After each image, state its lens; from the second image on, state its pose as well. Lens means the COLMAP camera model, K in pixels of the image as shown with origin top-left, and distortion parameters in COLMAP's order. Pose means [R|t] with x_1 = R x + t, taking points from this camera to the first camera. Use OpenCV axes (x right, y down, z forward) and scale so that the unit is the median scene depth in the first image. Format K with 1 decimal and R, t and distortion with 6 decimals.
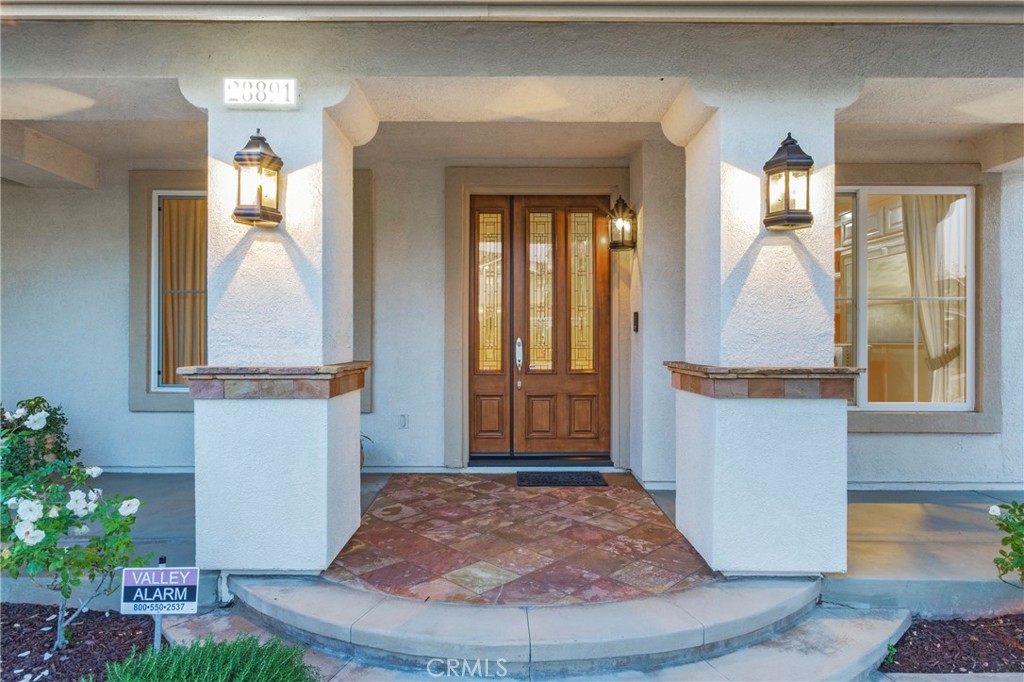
lens RADIAL K [[583.1, 0, 497.6], [0, 583.1, 338.5], [0, 0, 1]] dist [-0.001605, -0.000102]
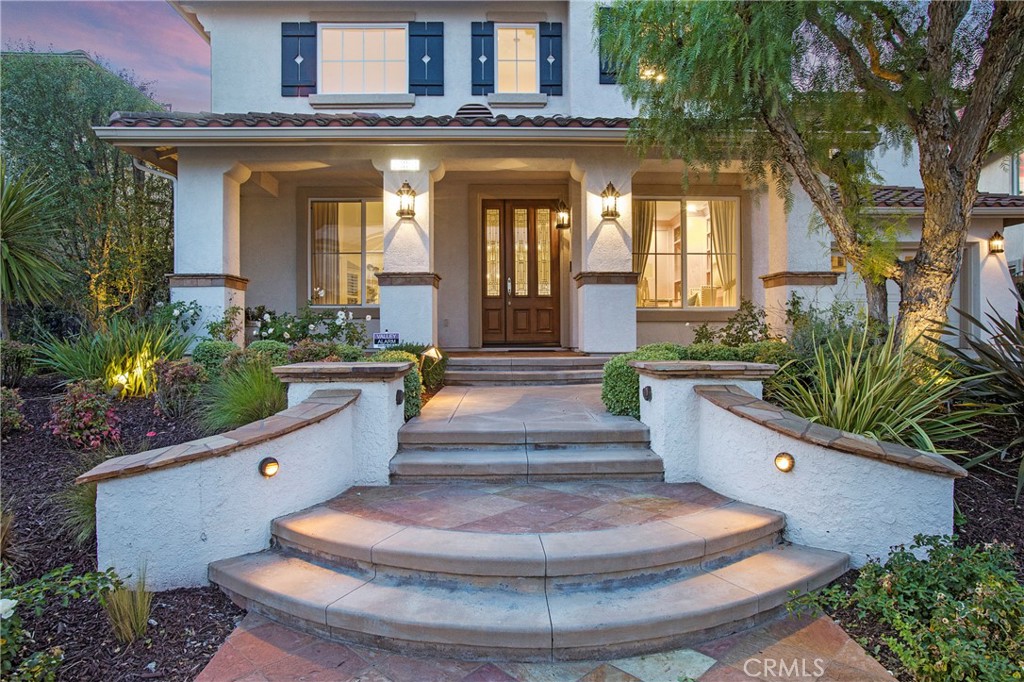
lens RADIAL K [[640.9, 0, 512.0], [0, 640.9, 341.0], [0, 0, 1]] dist [-0.068283, 0.072955]
pose [[0.999483, -0.007785, 0.031204, -0.018981], [0.007592, 0.999951, 0.006320, 0.187508], [-0.031252, -0.006080, 0.999493, -1.015725]]
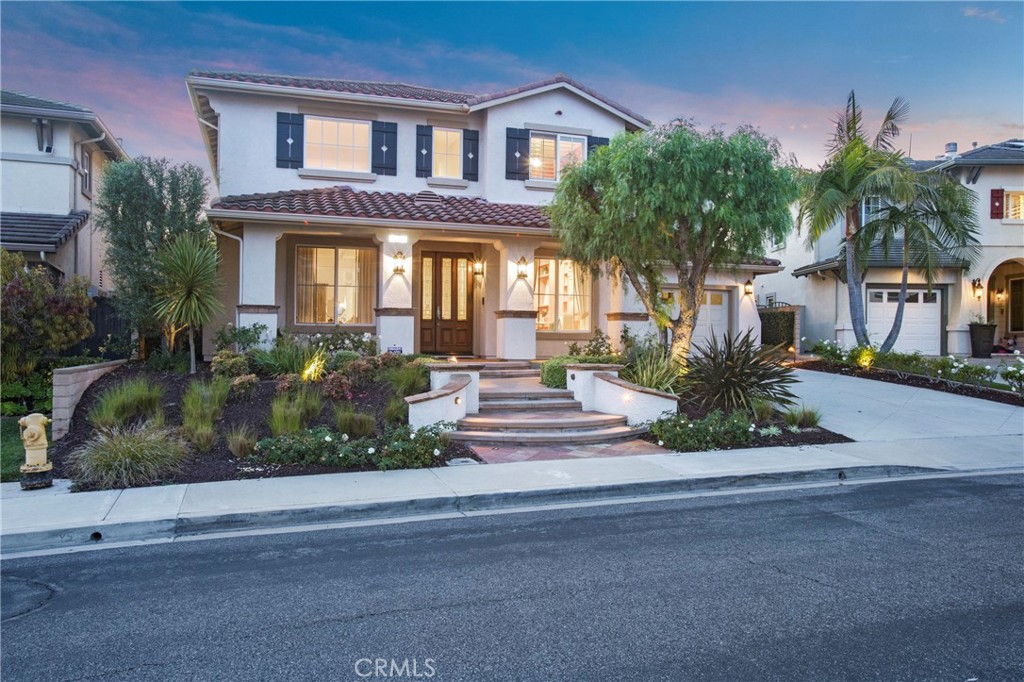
lens RADIAL K [[773.1, 0, 512.0], [0, 773.1, 341.0], [0, 0, 1]] dist [0.000081, -0.000223]
pose [[0.949077, 0.006036, 0.314987, -0.752157], [-0.006862, 0.999975, 0.001513, 0.147798], [-0.314970, -0.003597, 0.949095, -2.414996]]
